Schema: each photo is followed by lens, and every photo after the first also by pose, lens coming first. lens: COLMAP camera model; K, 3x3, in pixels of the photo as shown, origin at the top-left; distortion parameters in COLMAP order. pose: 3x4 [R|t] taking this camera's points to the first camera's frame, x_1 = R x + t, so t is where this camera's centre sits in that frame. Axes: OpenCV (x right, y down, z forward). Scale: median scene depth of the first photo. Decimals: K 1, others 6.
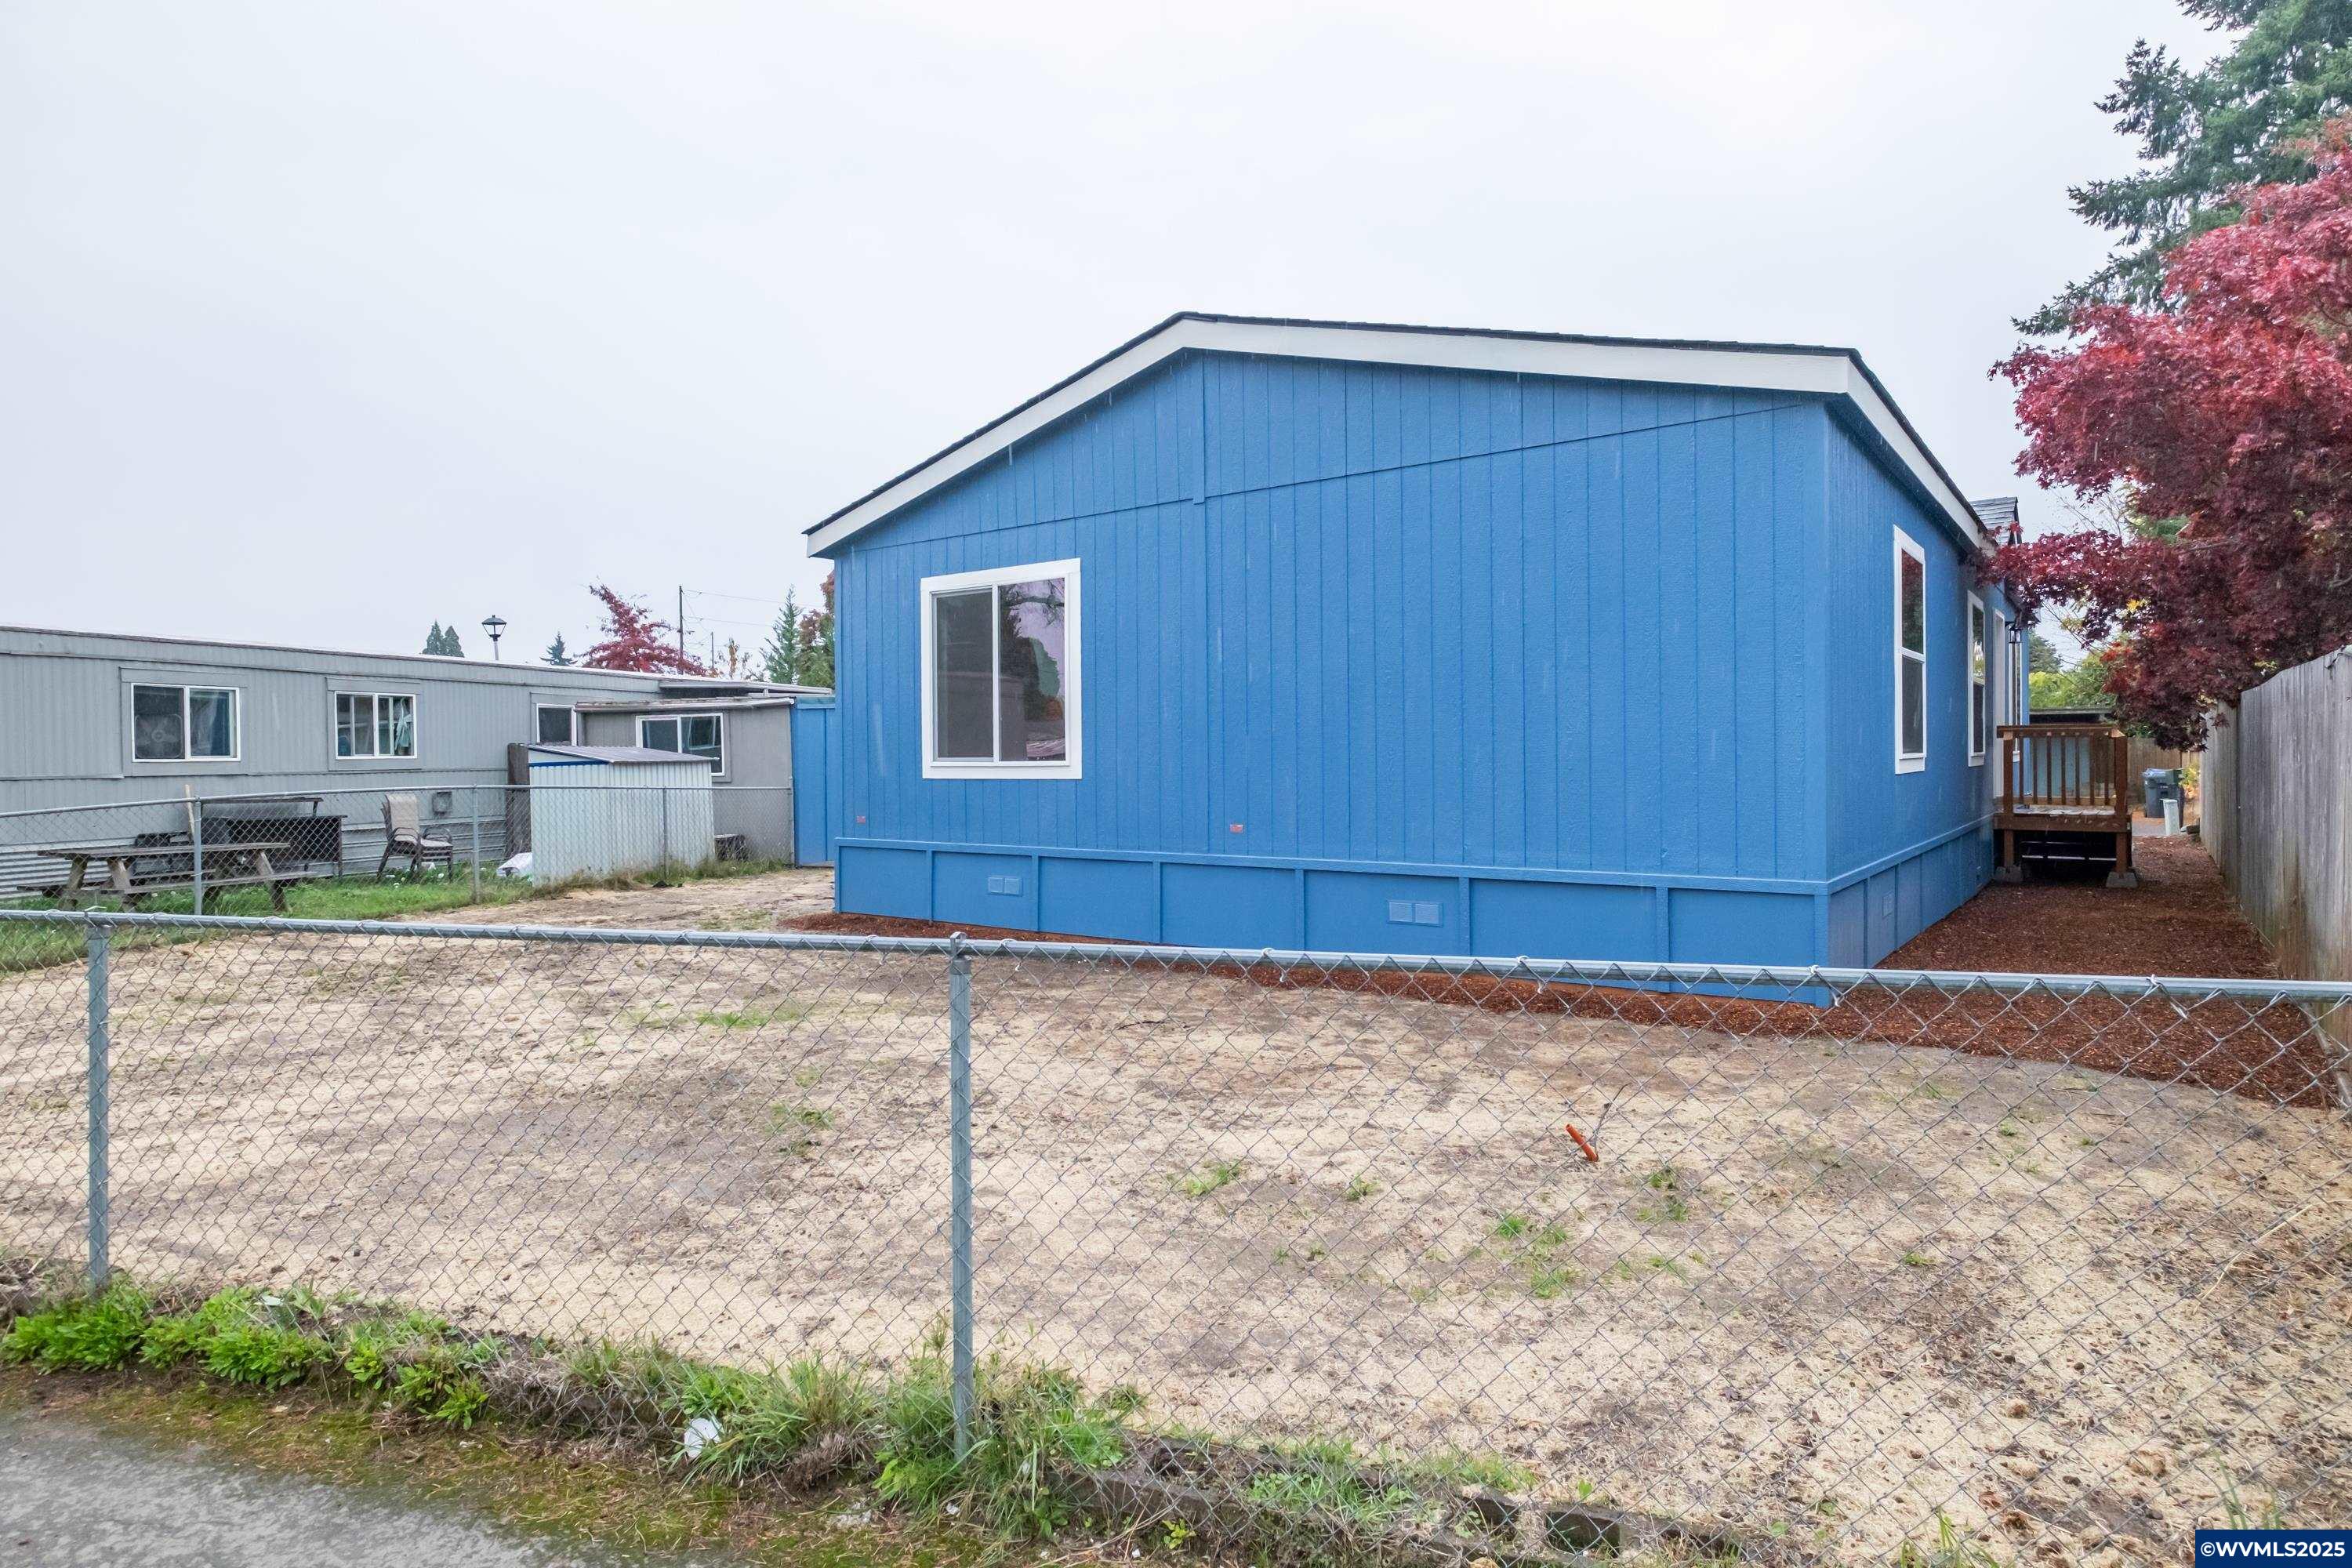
lens RADIAL K [[1252.5, 0, 1176.0], [0, 1252.5, 784.0], [0, 0, 1]] dist [0.001773, 0.000026]
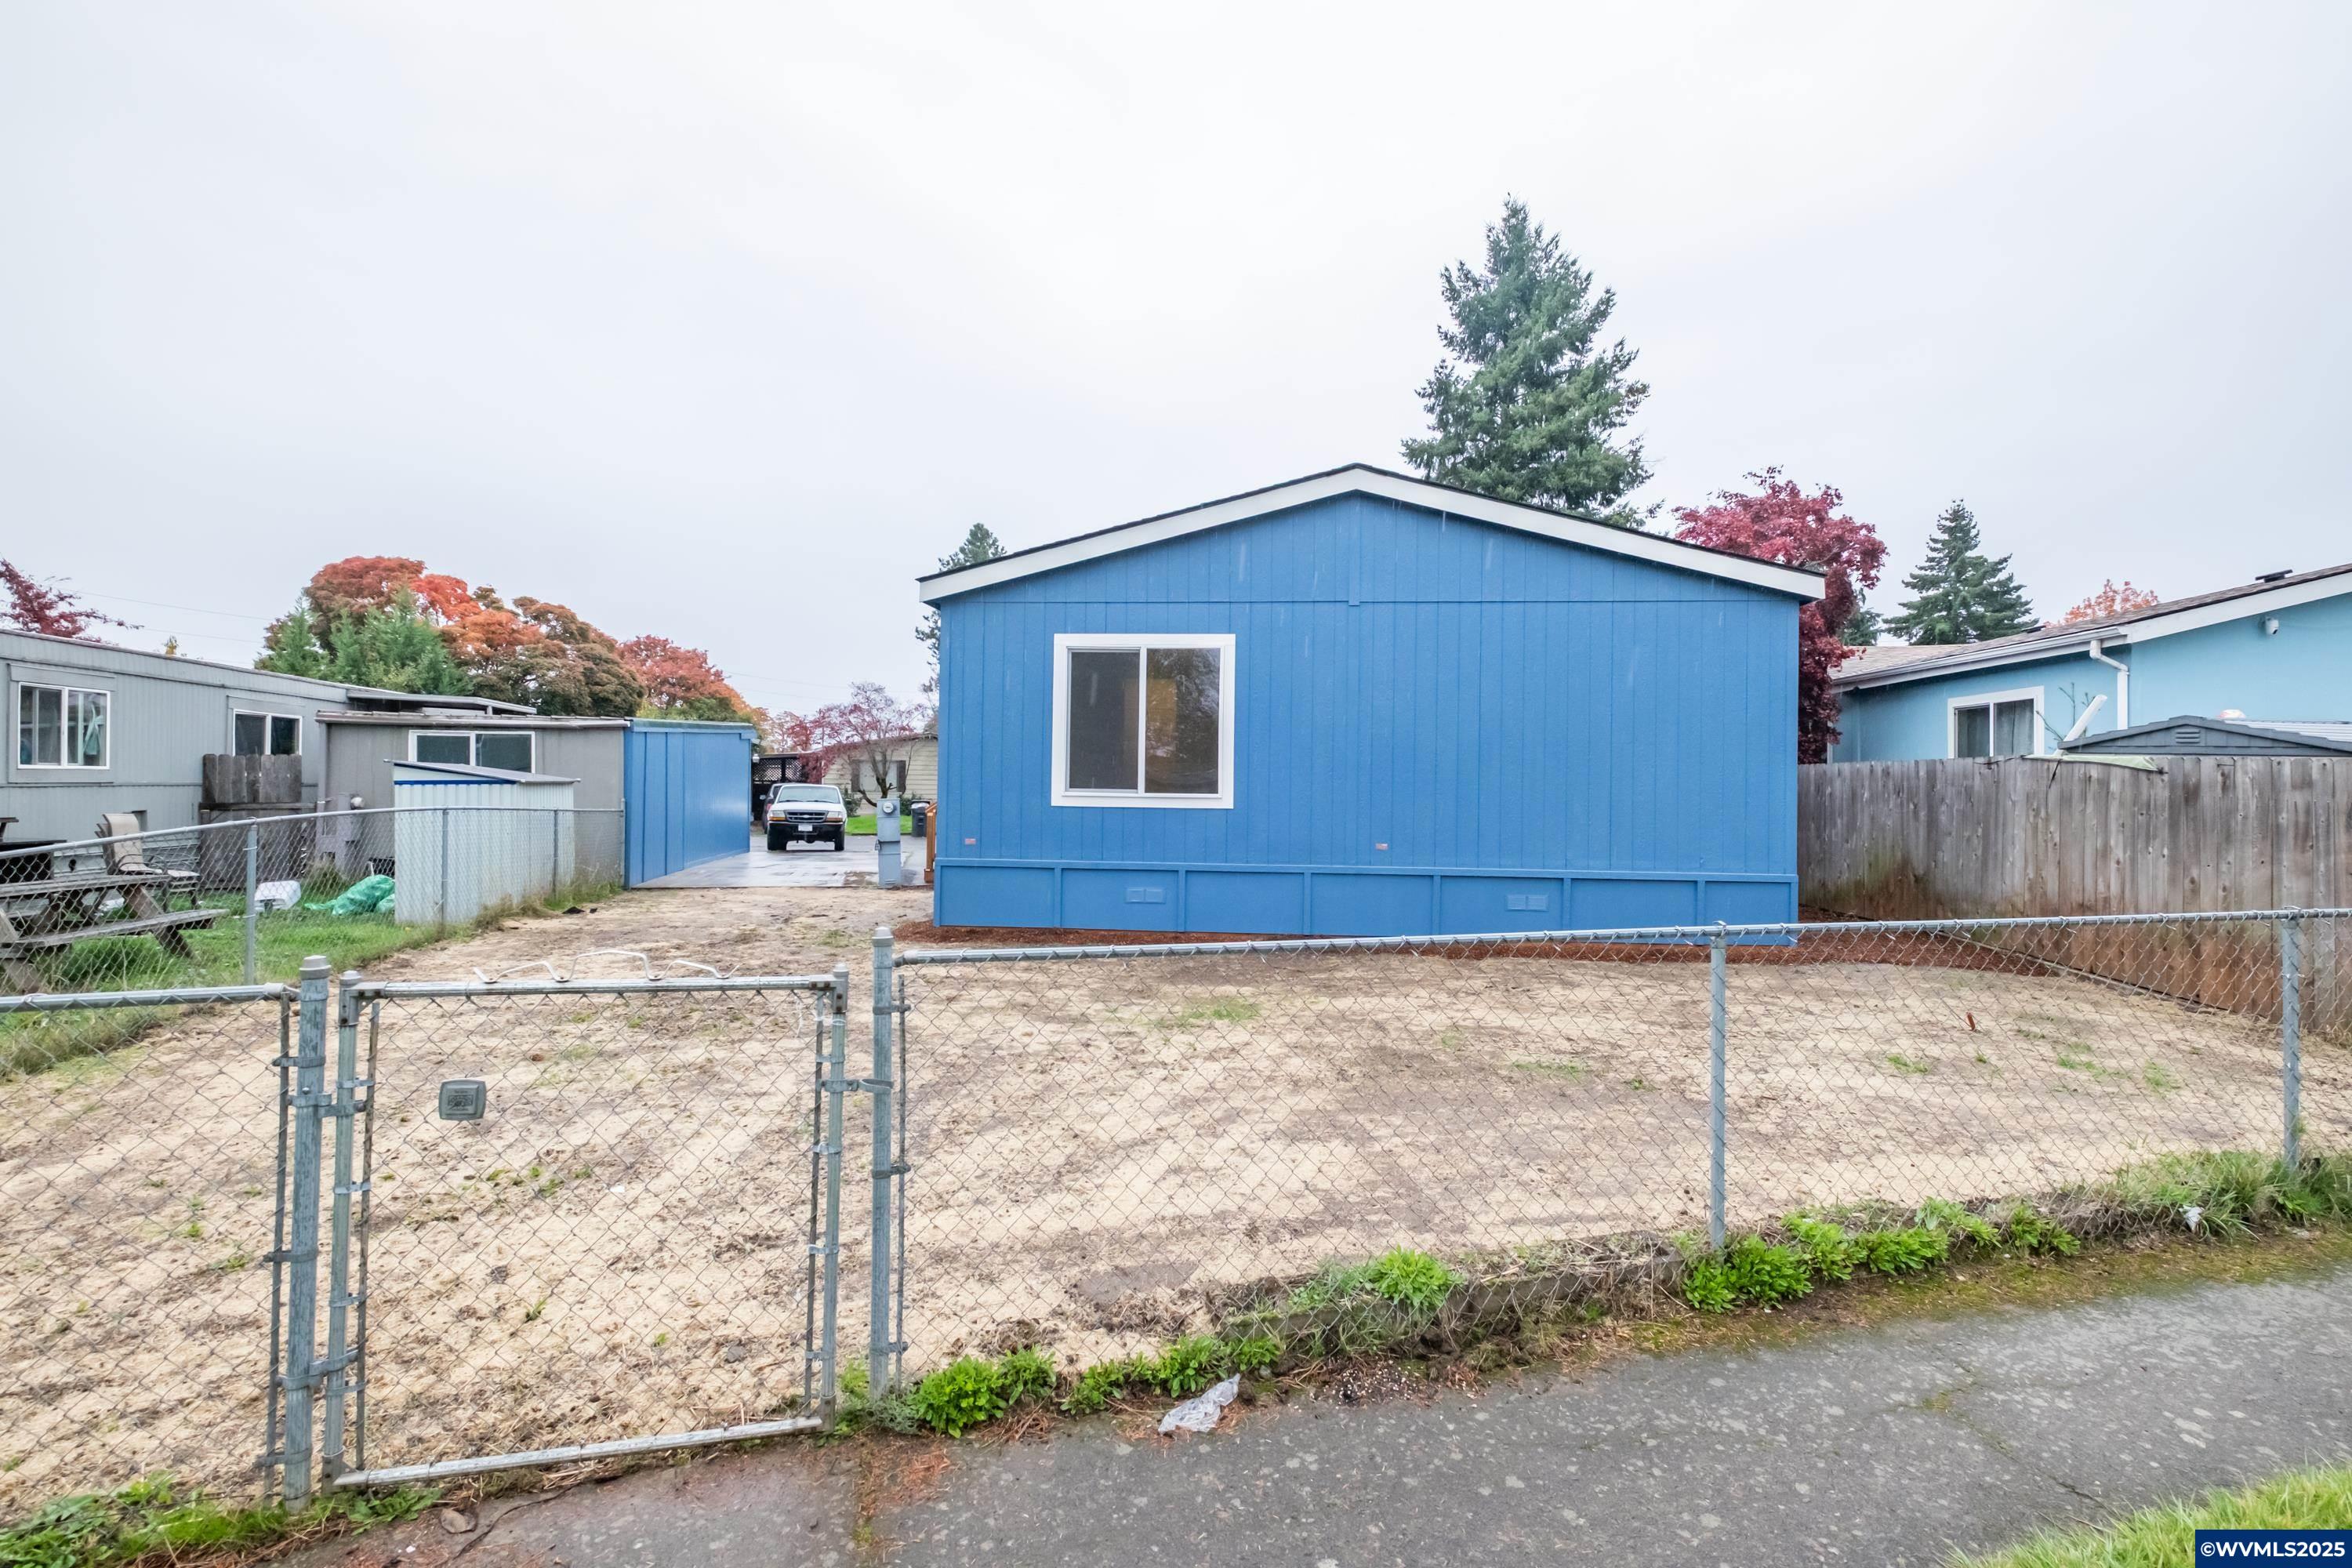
lens RADIAL K [[1012.1, 0, 1188.4], [0, 1012.1, 781.3], [0, 0, 1]] dist [-0.000093, -0.000241]
pose [[0.863092, 0.023826, 0.504485, -0.570873], [-0.010210, 0.999506, -0.029737, -0.000725], [-0.504944, 0.020515, 0.862908, 0.130586]]
